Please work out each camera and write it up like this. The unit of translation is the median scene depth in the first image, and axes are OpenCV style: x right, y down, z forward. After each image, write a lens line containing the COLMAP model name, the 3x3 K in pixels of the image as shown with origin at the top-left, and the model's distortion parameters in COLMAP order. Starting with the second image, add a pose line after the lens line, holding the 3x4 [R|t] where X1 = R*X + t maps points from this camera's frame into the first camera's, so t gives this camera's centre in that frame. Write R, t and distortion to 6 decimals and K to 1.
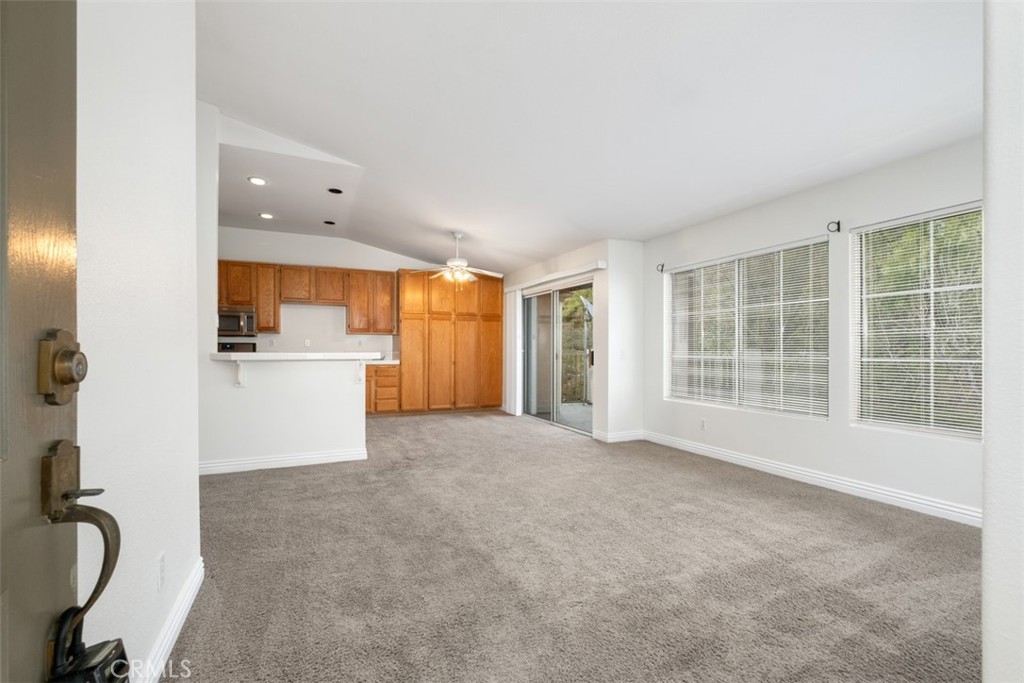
lens RADIAL K [[443.6, 0, 505.5], [0, 443.6, 346.6], [0, 0, 1]] dist [-0.004069, -0.000442]
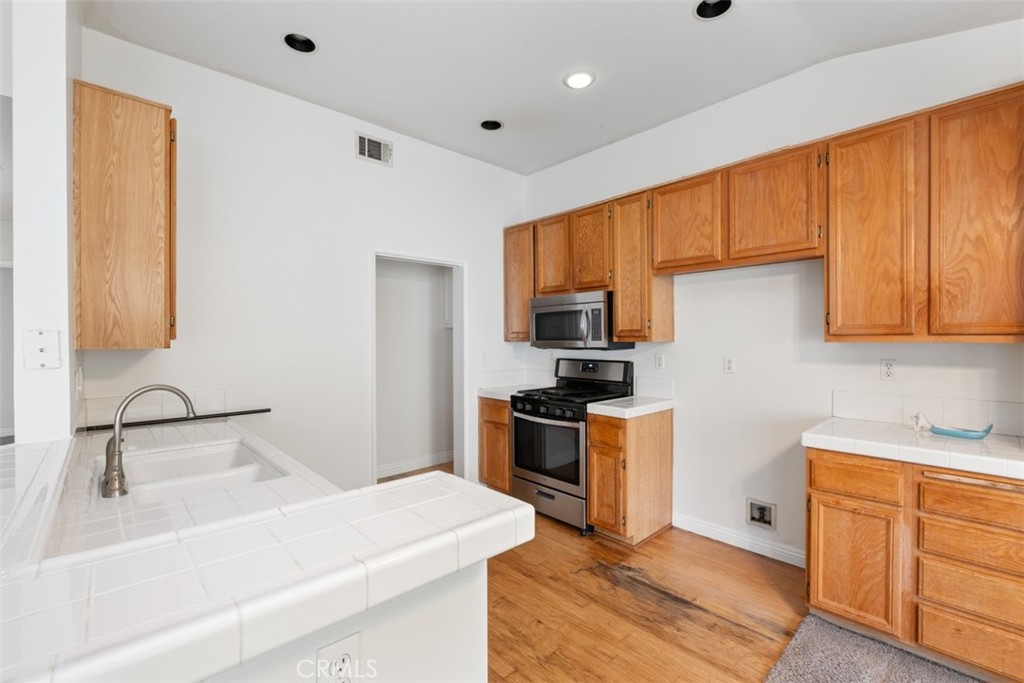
lens RADIAL K [[443.6, 0, 505.5], [0, 443.6, 346.6], [0, 0, 1]] dist [-0.004069, -0.000442]
pose [[0.309414, 0.017200, -0.950772, -0.123565], [0.009449, 0.999731, 0.021160, -0.035272], [0.950881, -0.015532, 0.309168, 0.693737]]
